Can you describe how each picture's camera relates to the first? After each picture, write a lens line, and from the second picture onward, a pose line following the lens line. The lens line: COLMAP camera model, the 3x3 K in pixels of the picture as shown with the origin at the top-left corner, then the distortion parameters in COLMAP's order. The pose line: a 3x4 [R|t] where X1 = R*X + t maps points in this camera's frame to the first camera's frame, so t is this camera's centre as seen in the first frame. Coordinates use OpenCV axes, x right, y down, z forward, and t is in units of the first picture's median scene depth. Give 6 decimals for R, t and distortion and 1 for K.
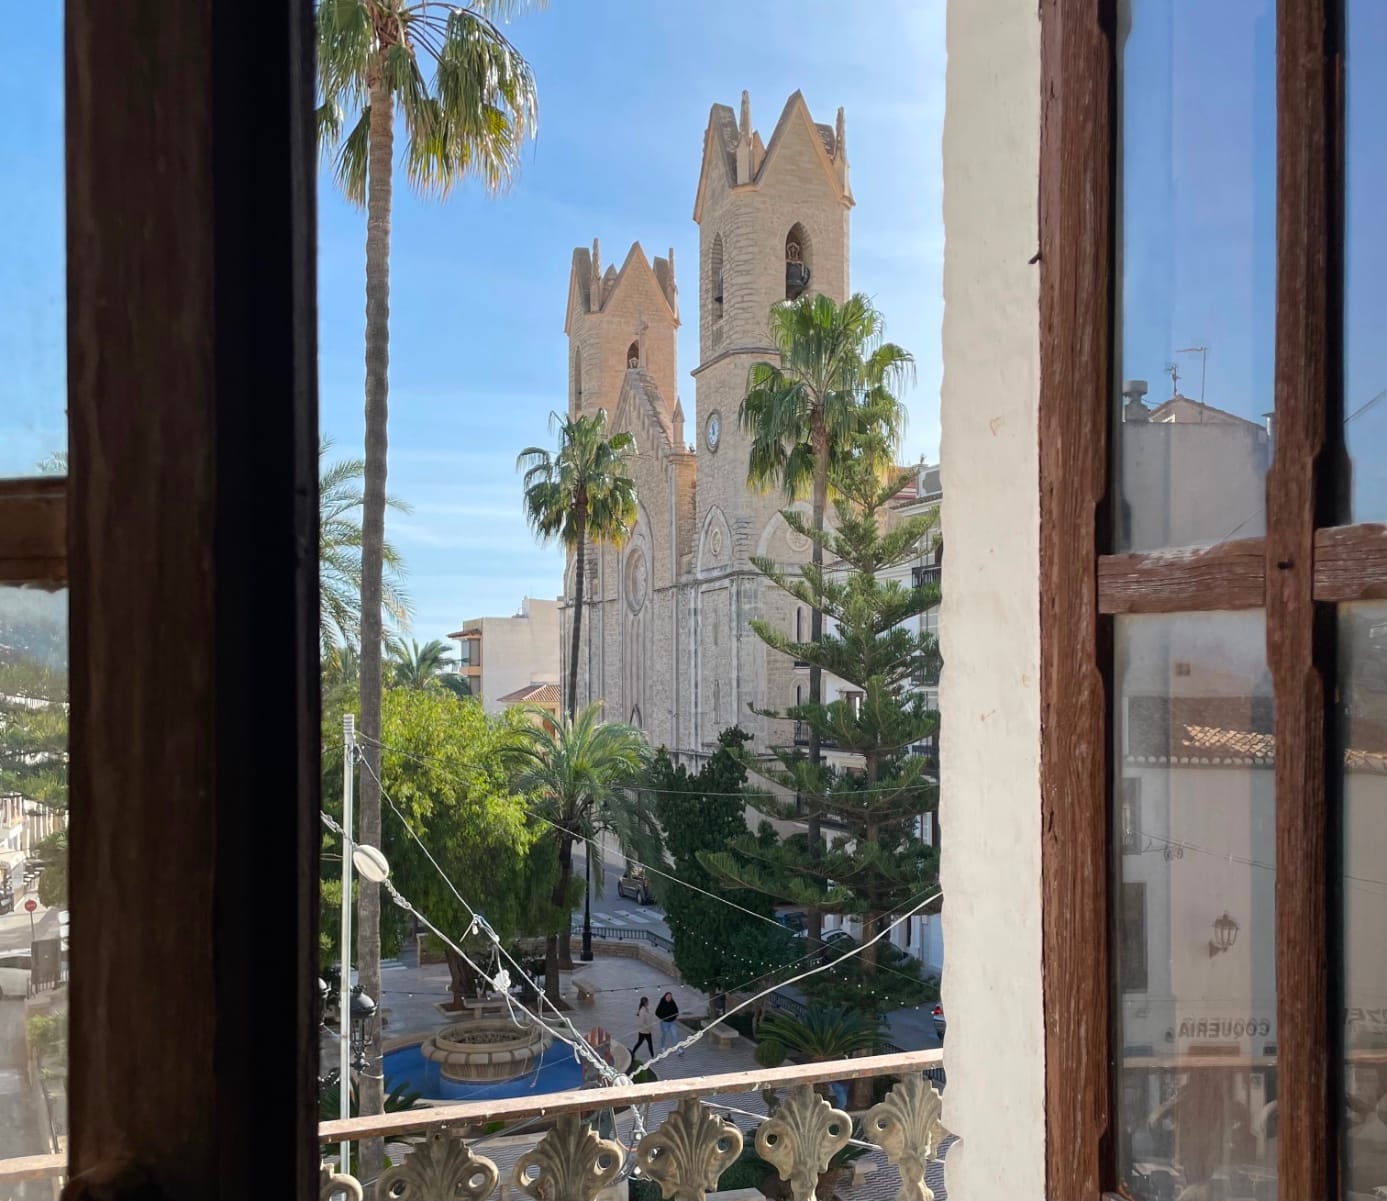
lens RADIAL K [[1143.2, 0, 693.1], [0, 1143.2, 601.2], [0, 0, 1]] dist [-0.004612, -0.000566]
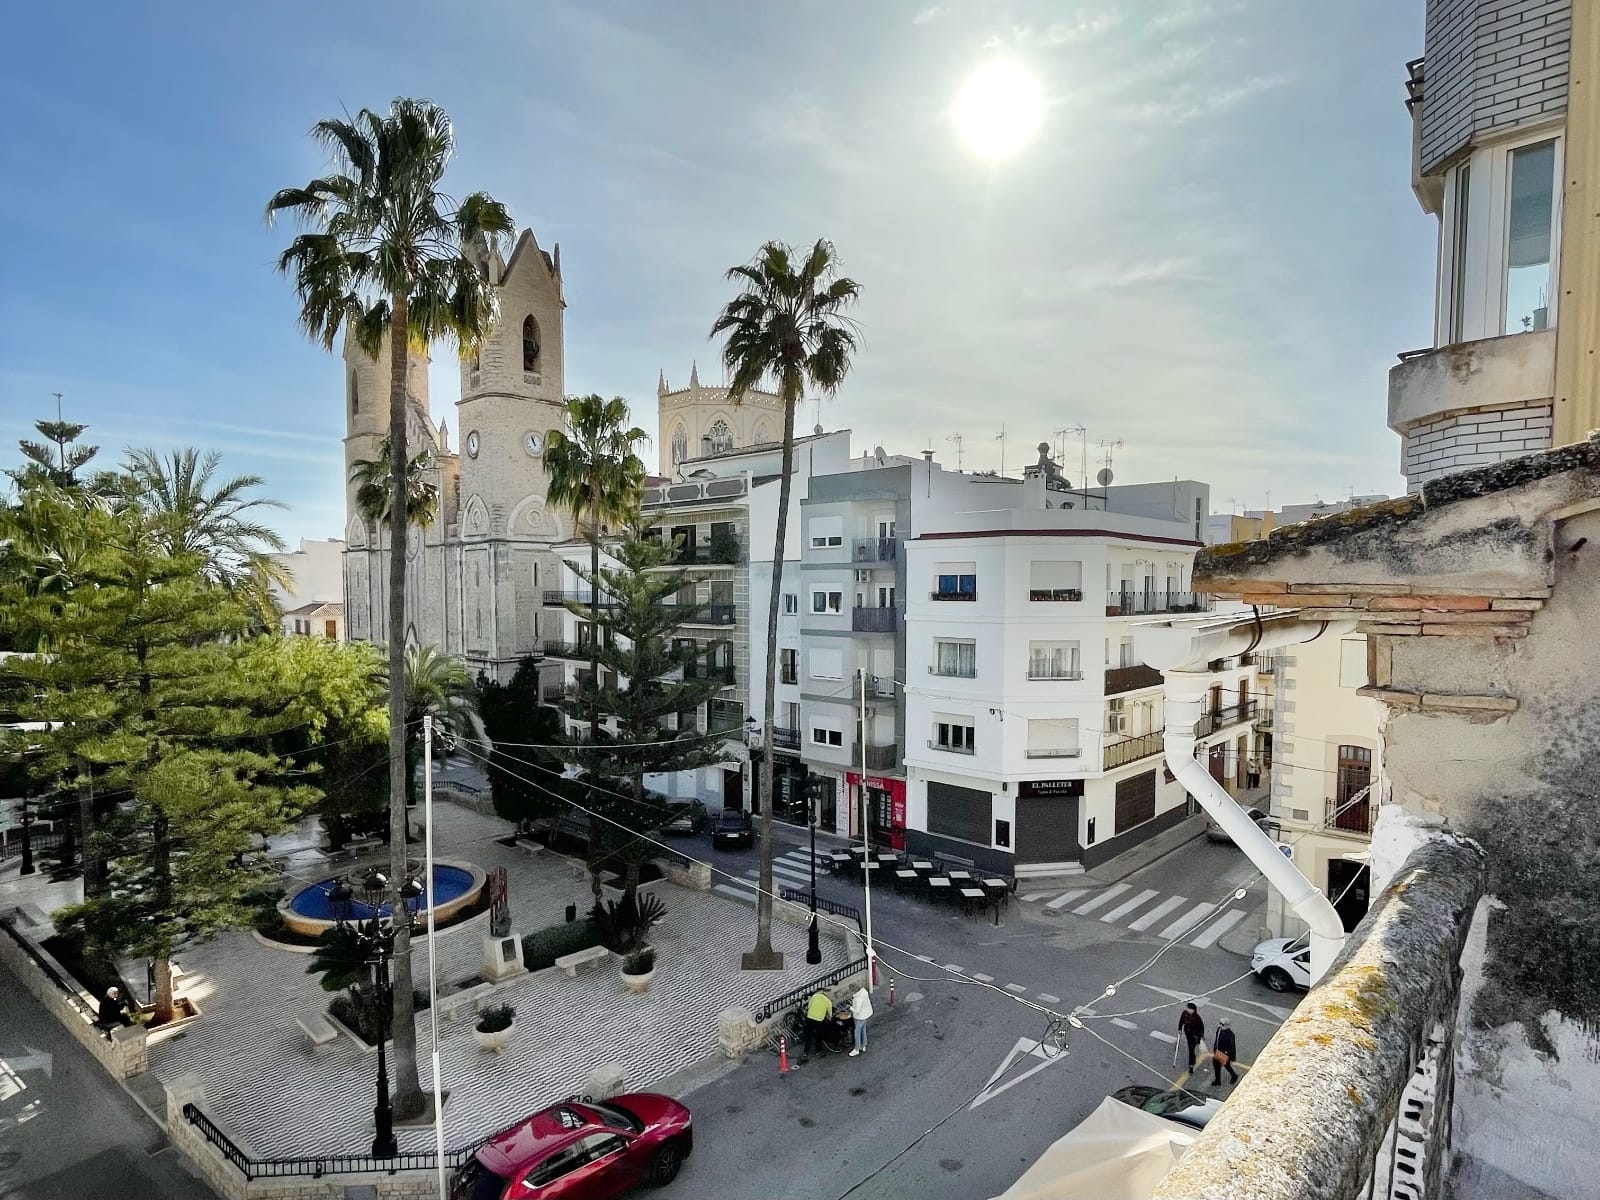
lens RADIAL K [[644.9, 0, 799.9], [0, 644.9, 602.3], [0, 0, 1]] dist [-0.004017, -0.000304]
pose [[0.939858, 0.011273, 0.341379, 0.131830], [-0.010127, 0.999936, -0.005140, 0.060428], [-0.341415, 0.001373, 0.939912, 0.040331]]
